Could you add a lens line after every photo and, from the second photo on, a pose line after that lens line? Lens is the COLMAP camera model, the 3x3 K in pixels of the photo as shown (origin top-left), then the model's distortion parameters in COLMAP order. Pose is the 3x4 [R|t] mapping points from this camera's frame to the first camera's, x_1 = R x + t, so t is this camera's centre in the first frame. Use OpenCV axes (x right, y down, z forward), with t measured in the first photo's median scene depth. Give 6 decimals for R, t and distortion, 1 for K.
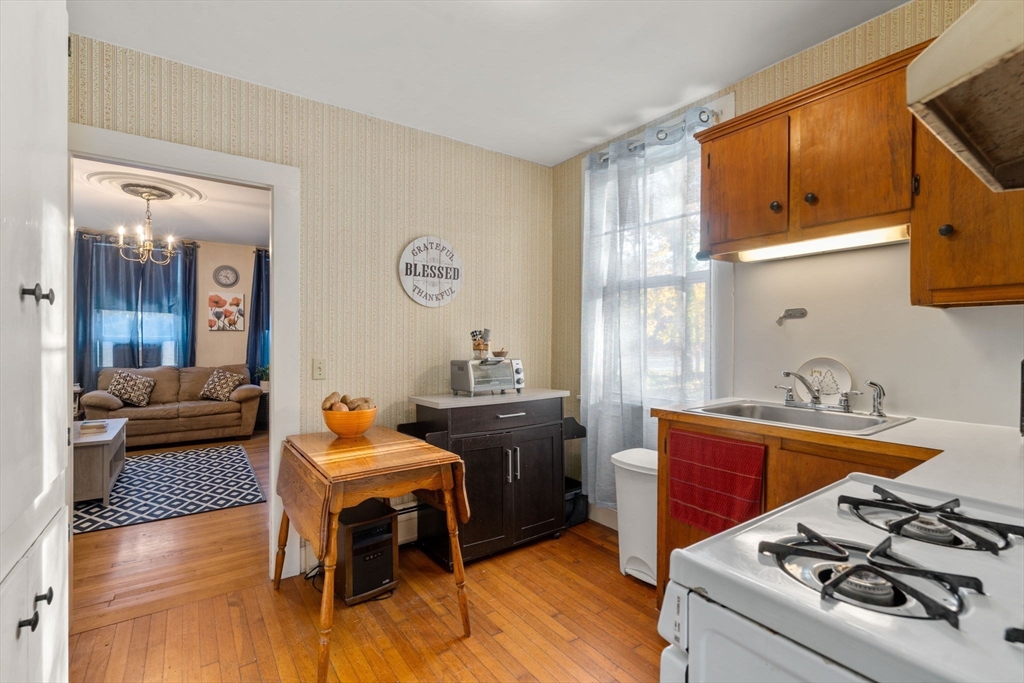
lens RADIAL K [[464.5, 0, 512.0], [0, 464.5, 341.5], [0, 0, 1]] dist [-0.001257, 0.001092]
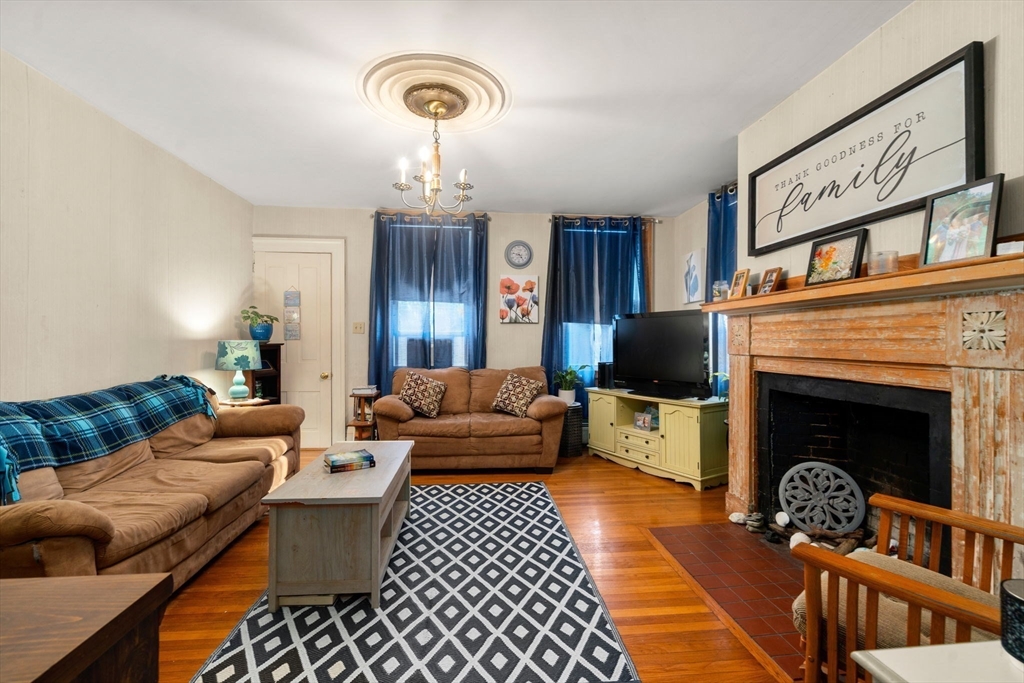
lens RADIAL K [[464.5, 0, 512.0], [0, 464.5, 341.5], [0, 0, 1]] dist [-0.001257, 0.001092]
pose [[0.867929, -0.000869, -0.496687, -0.264200], [-0.001556, 0.999989, -0.004470, 0.012001], [0.496686, 0.004652, 0.867918, 0.351477]]
